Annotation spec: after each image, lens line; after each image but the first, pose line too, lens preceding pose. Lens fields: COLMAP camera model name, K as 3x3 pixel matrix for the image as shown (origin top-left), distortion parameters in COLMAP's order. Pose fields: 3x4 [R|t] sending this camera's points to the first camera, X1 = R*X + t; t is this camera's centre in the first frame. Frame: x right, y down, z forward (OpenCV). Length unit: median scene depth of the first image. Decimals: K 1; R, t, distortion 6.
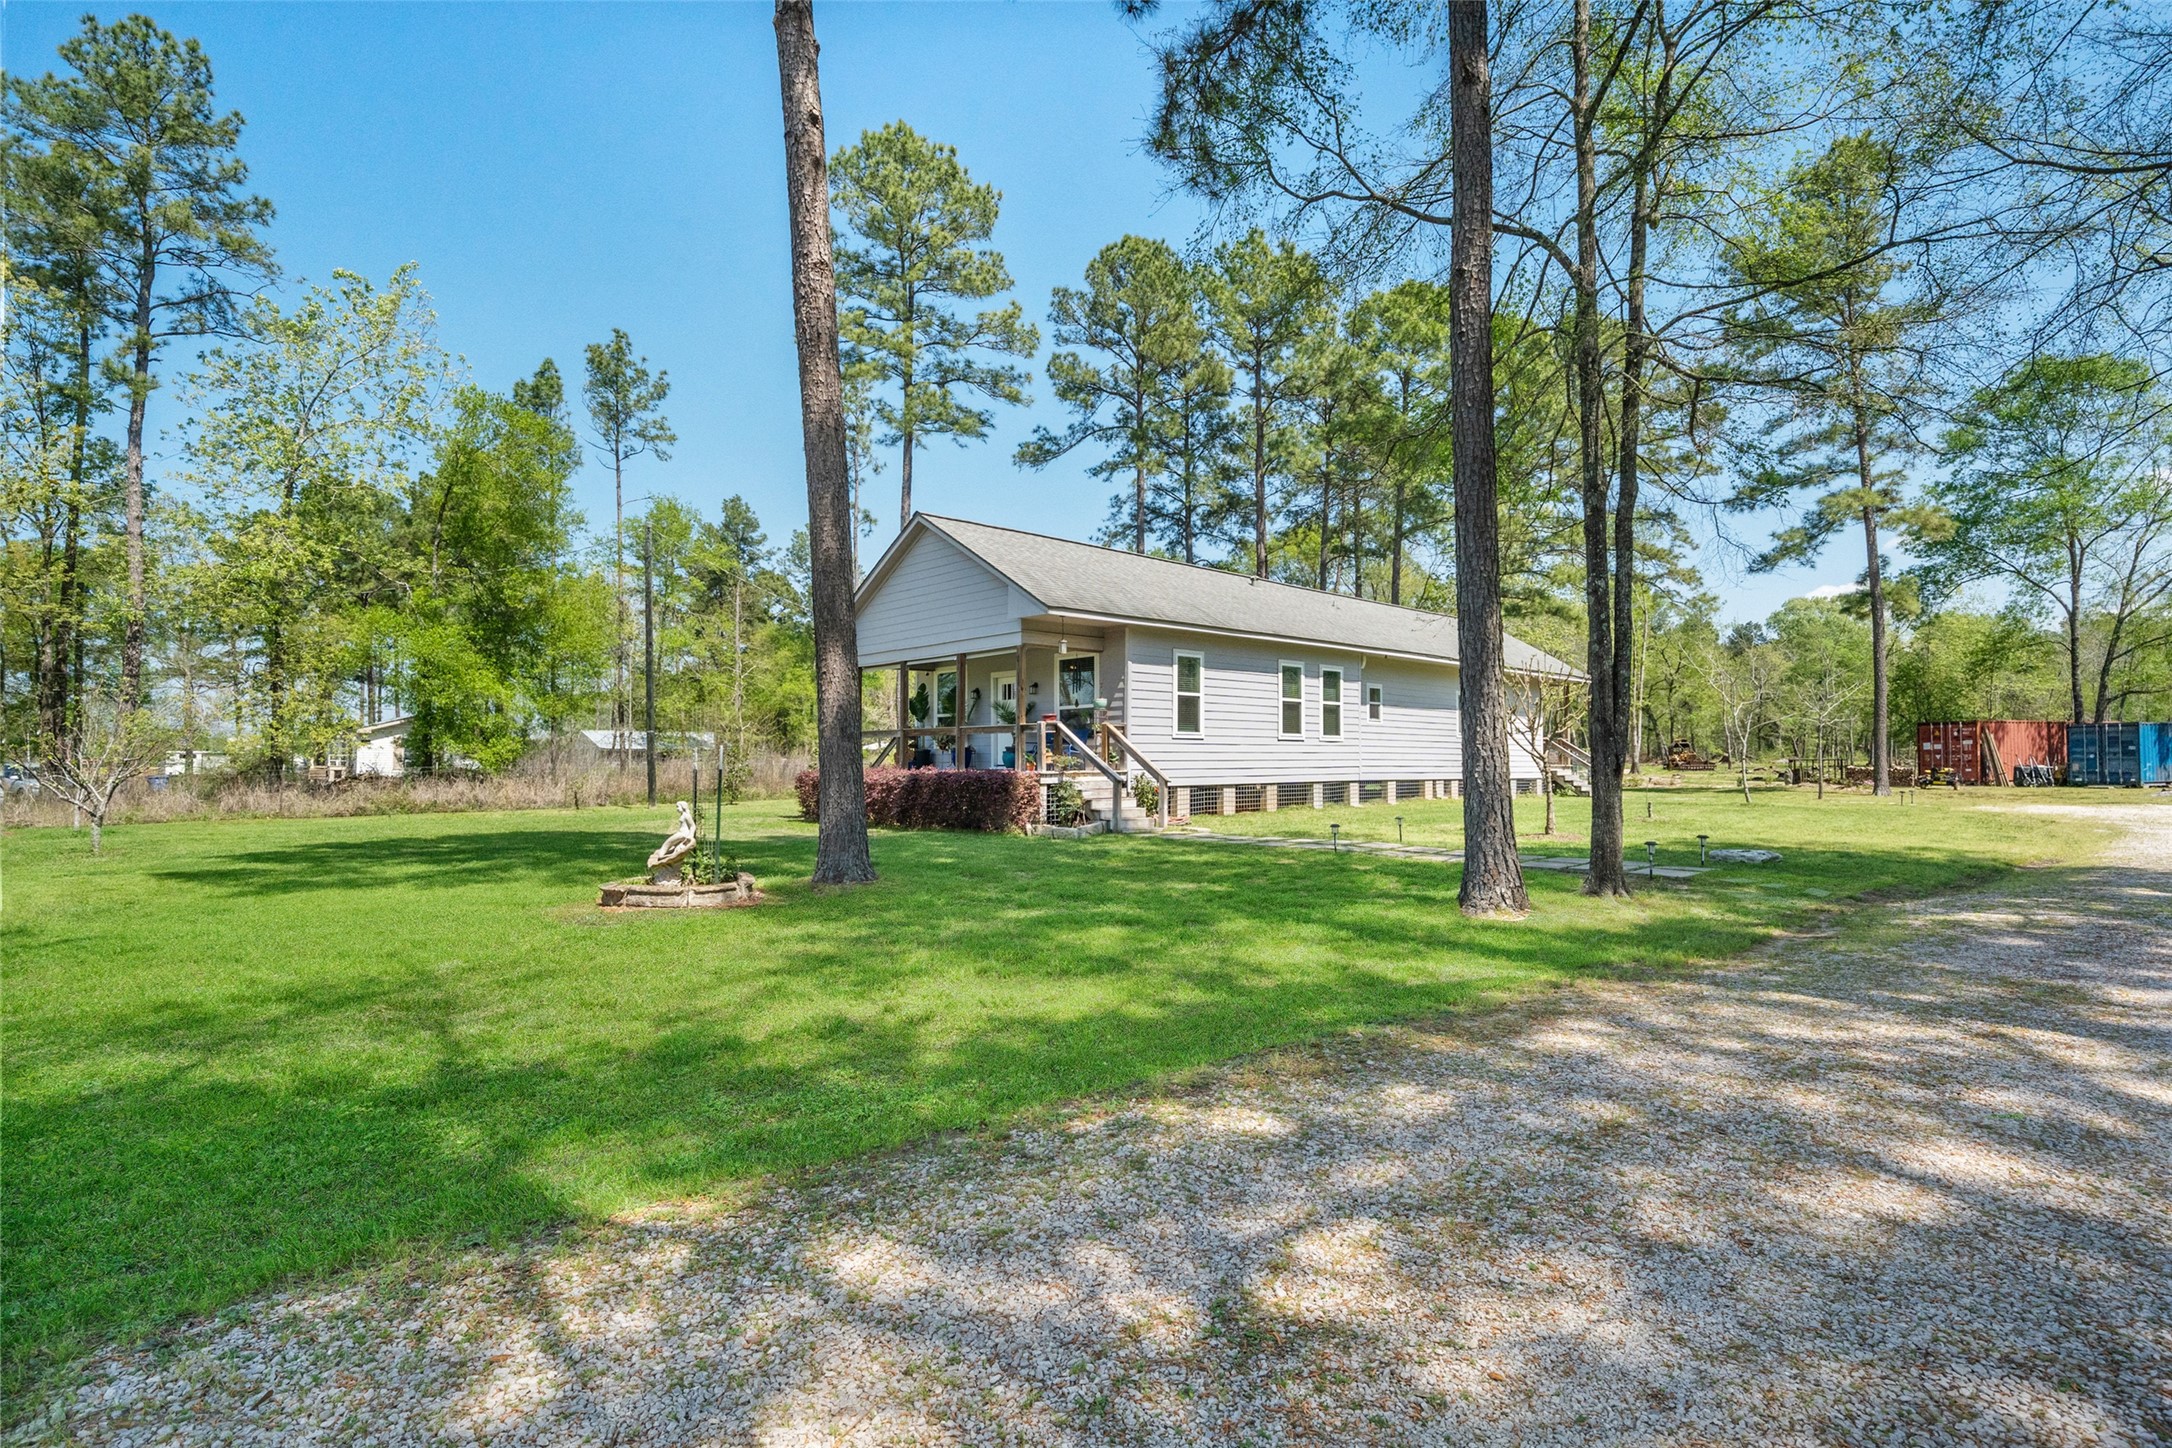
lens RADIAL K [[1053.7, 0, 1087.3], [0, 1053.7, 738.3], [0, 0, 1]] dist [-0.009964, 0.001100]
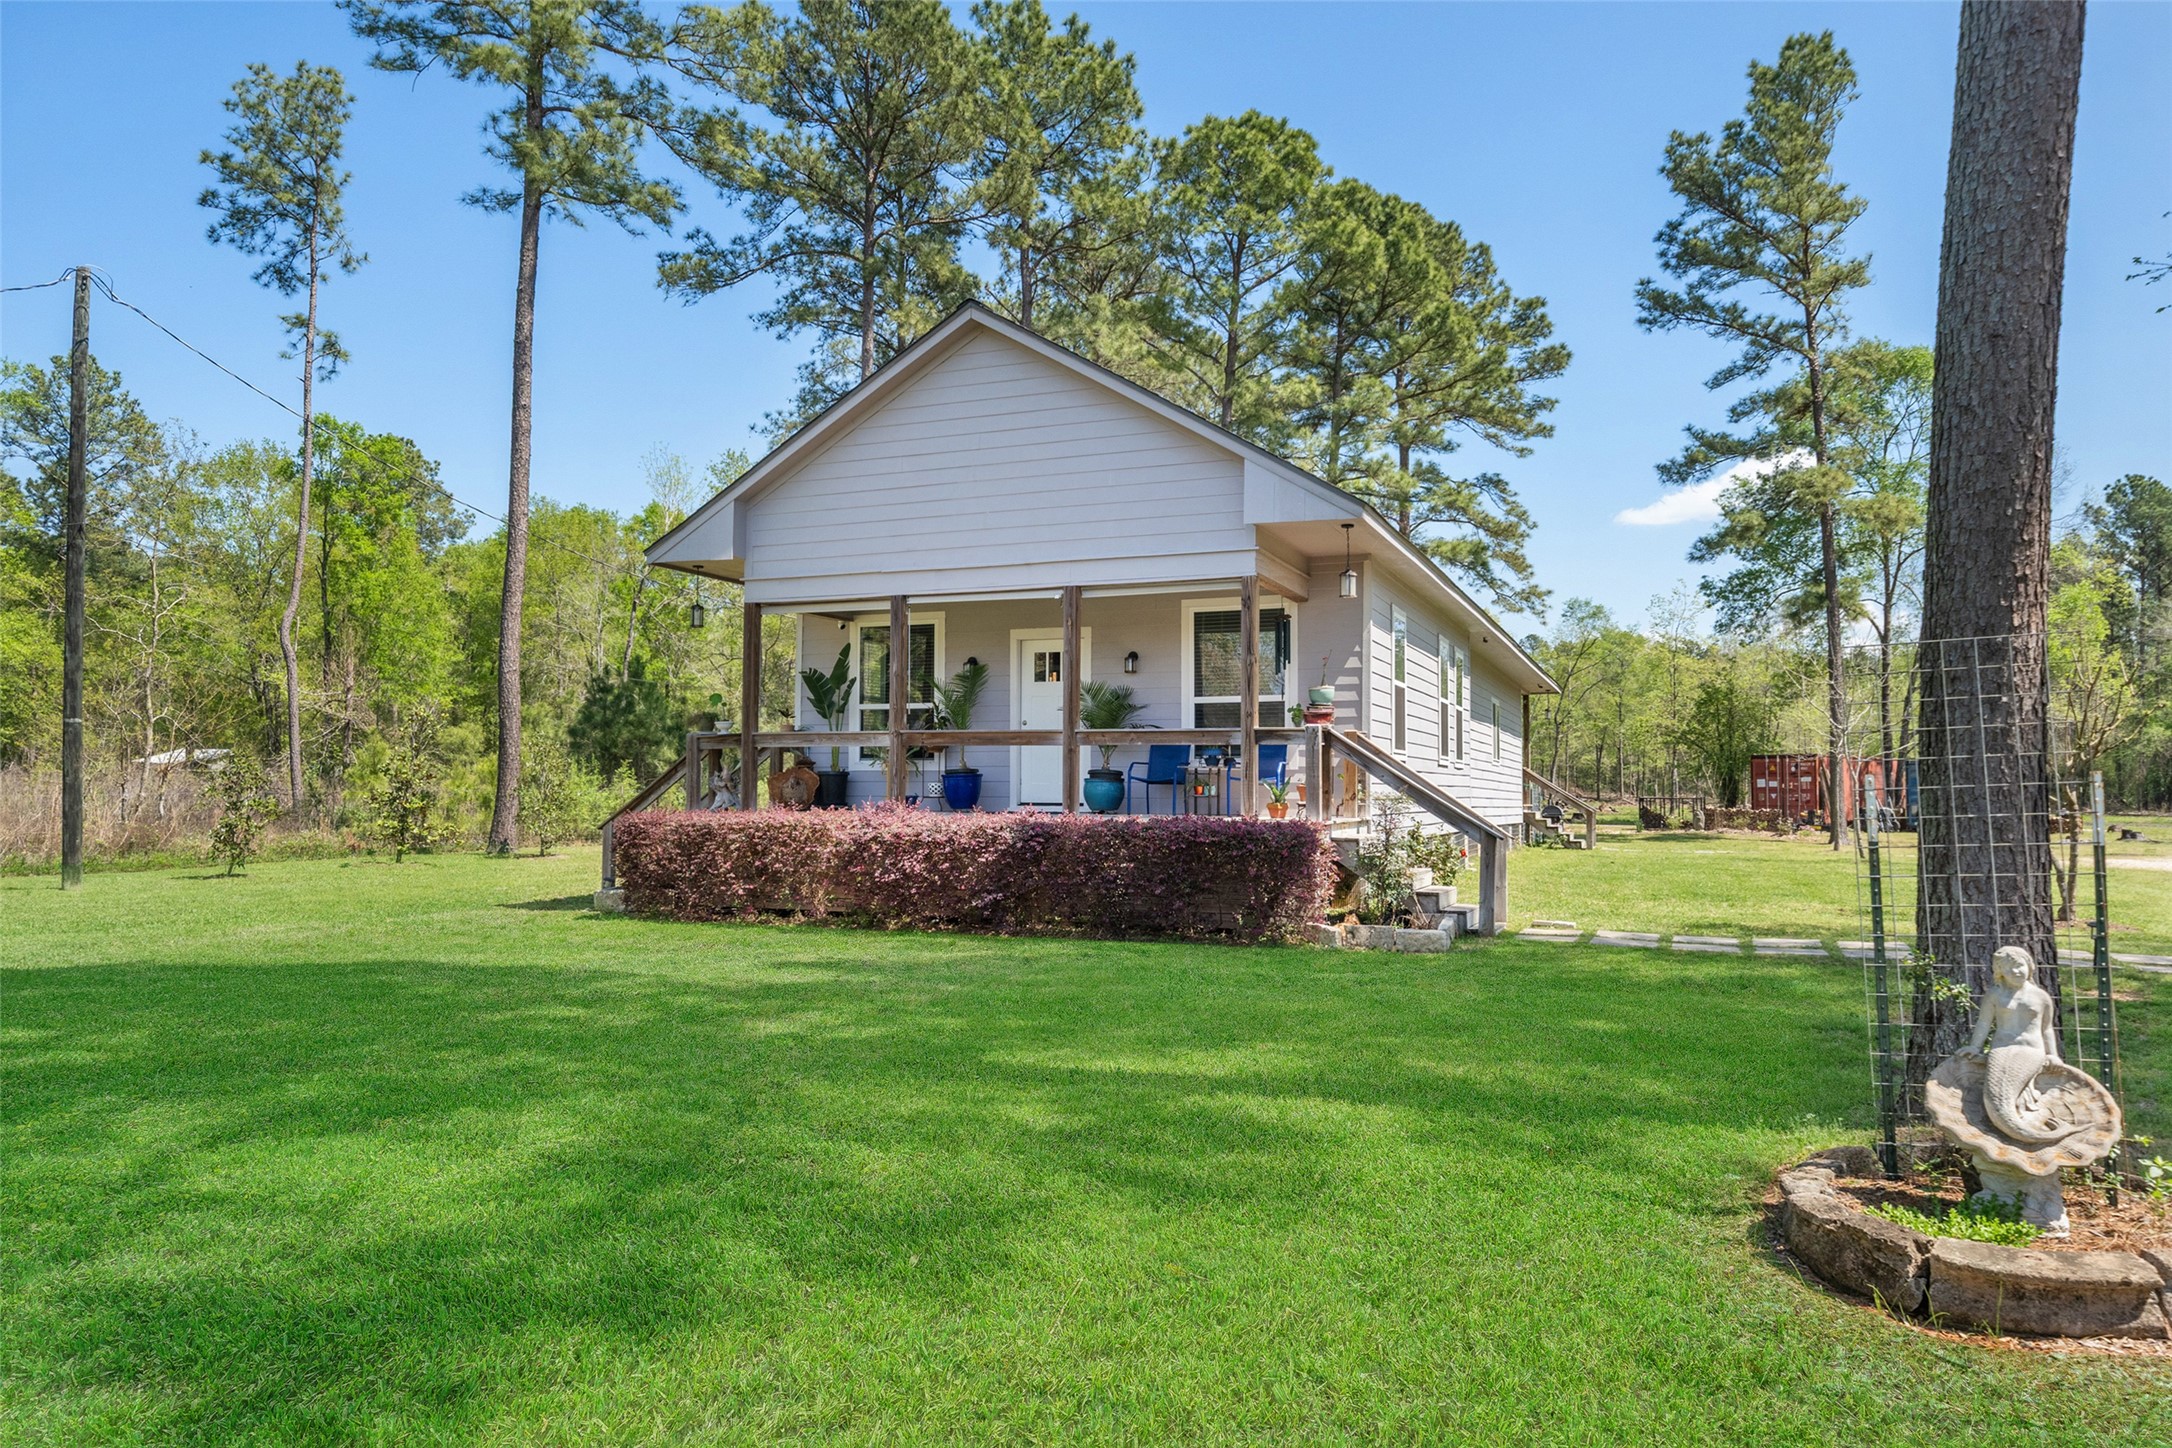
lens RADIAL K [[1463.1, 0, 1090.1], [0, 1463.1, 729.9], [0, 0, 1]] dist [-0.012270, -0.005590]
pose [[0.909729, 0.027999, 0.414258, -0.217830], [-0.020257, 0.999529, -0.023071, 0.002821], [-0.414709, 0.012597, 0.909867, 0.190308]]
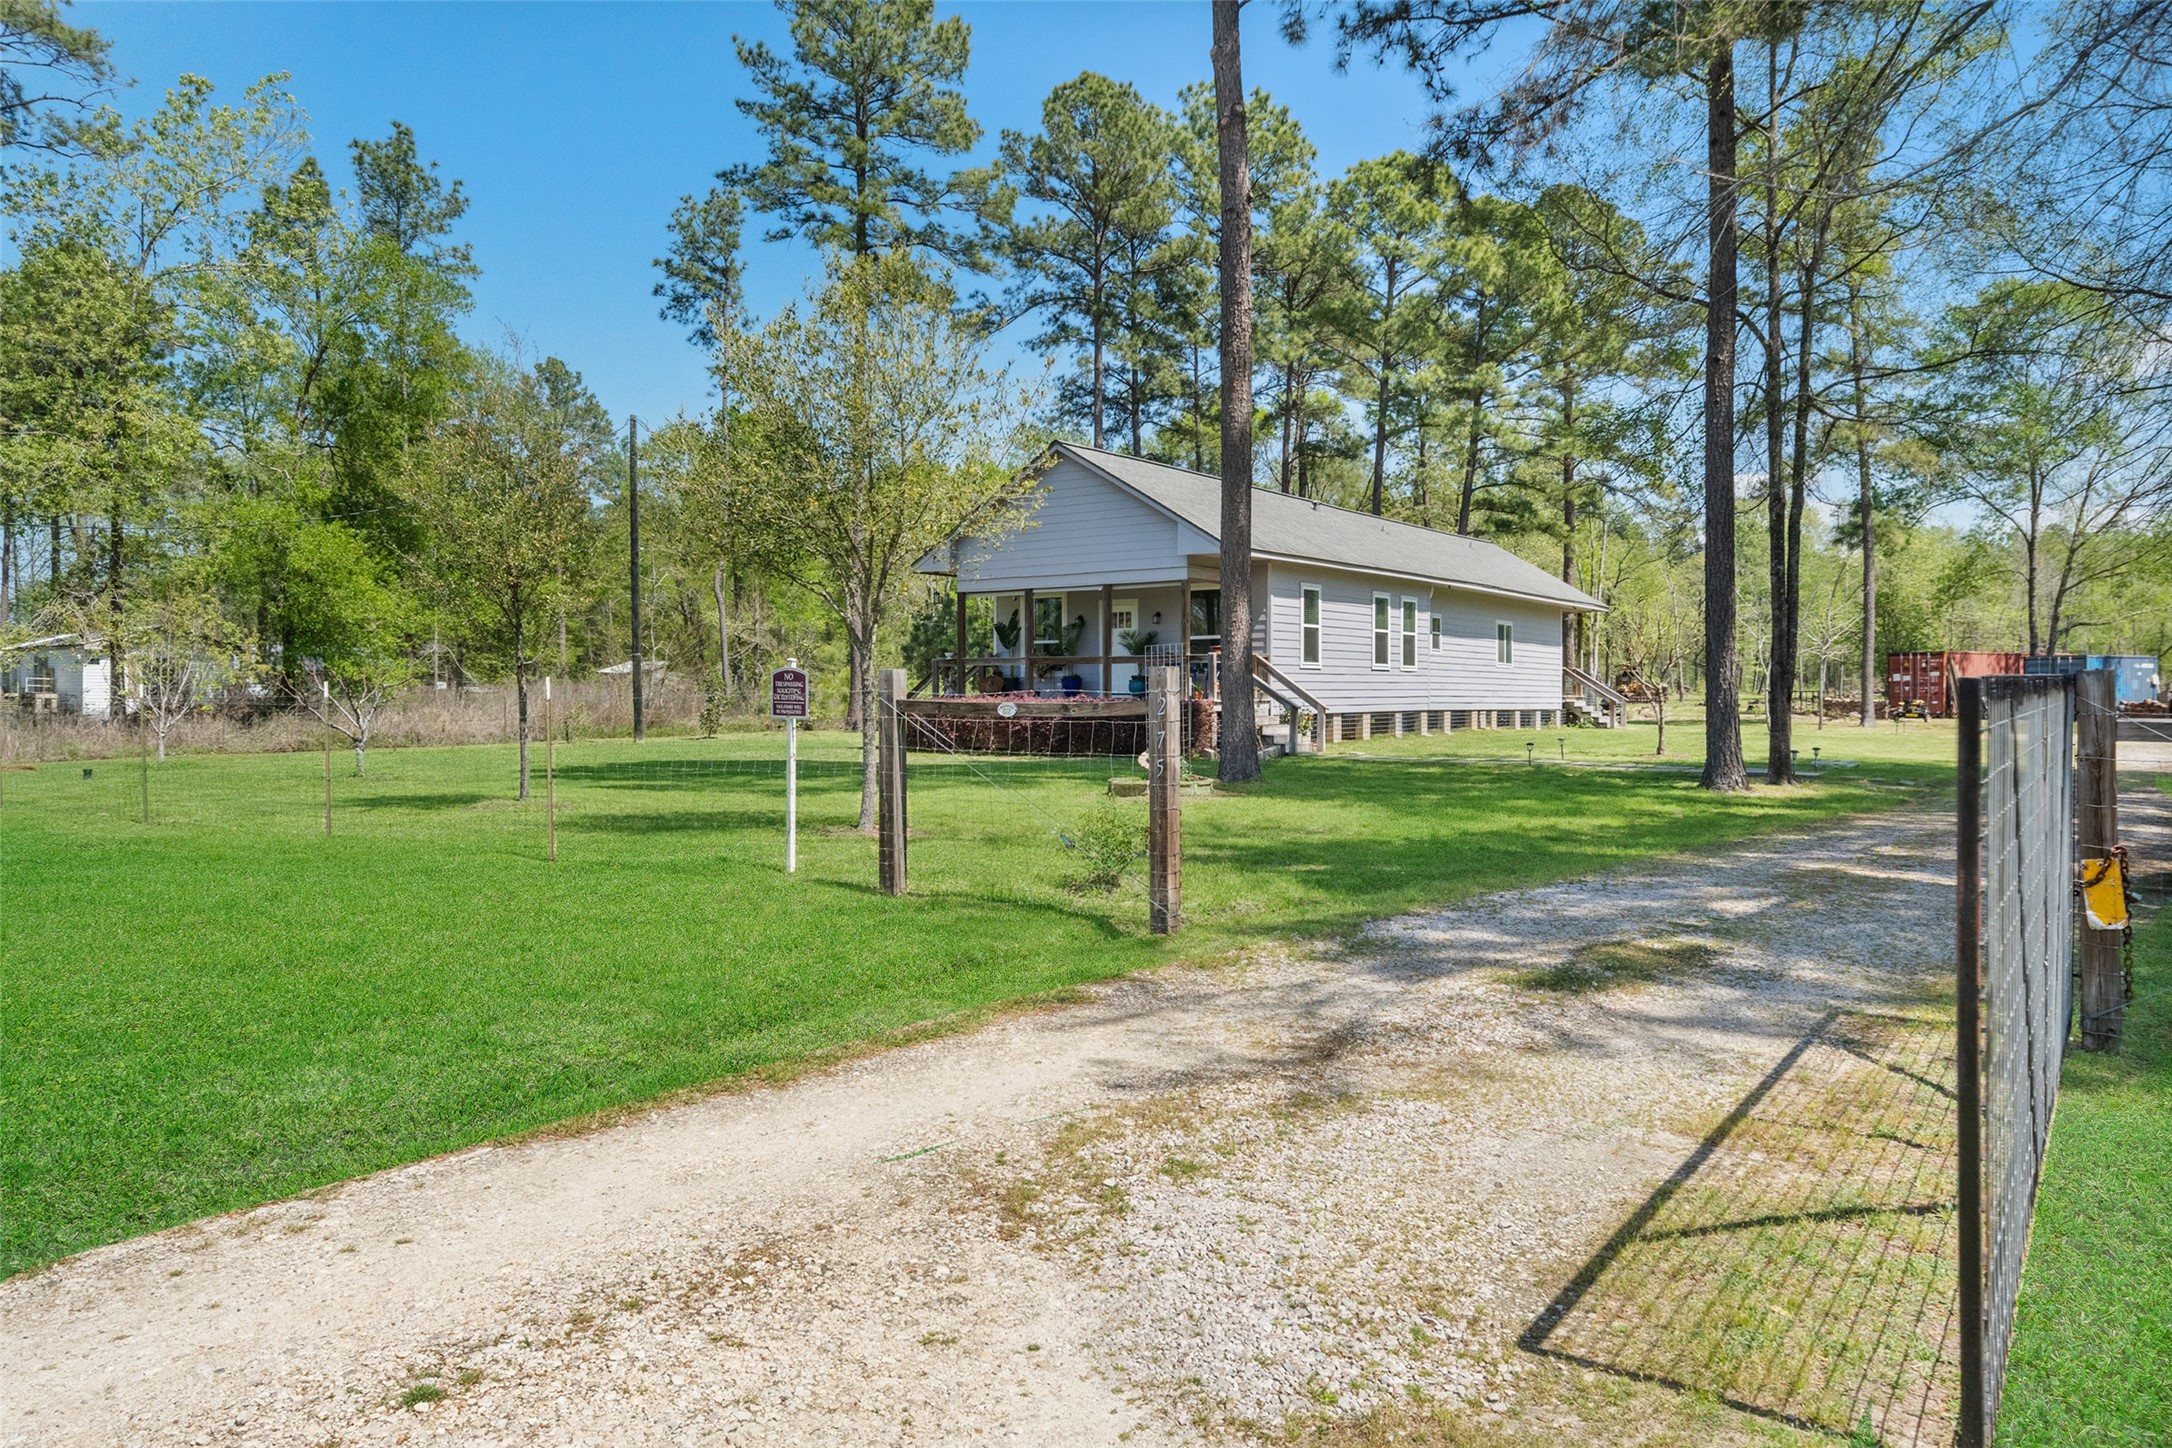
lens RADIAL K [[1463.1, 0, 1081.8], [0, 1463.1, 708.3], [0, 0, 1]] dist [-0.012270, -0.005590]
pose [[0.982490, 0.001444, 0.186310, -0.220367], [-0.007837, 0.999405, 0.033579, -0.004147], [-0.186150, -0.034451, 0.981917, -0.210486]]
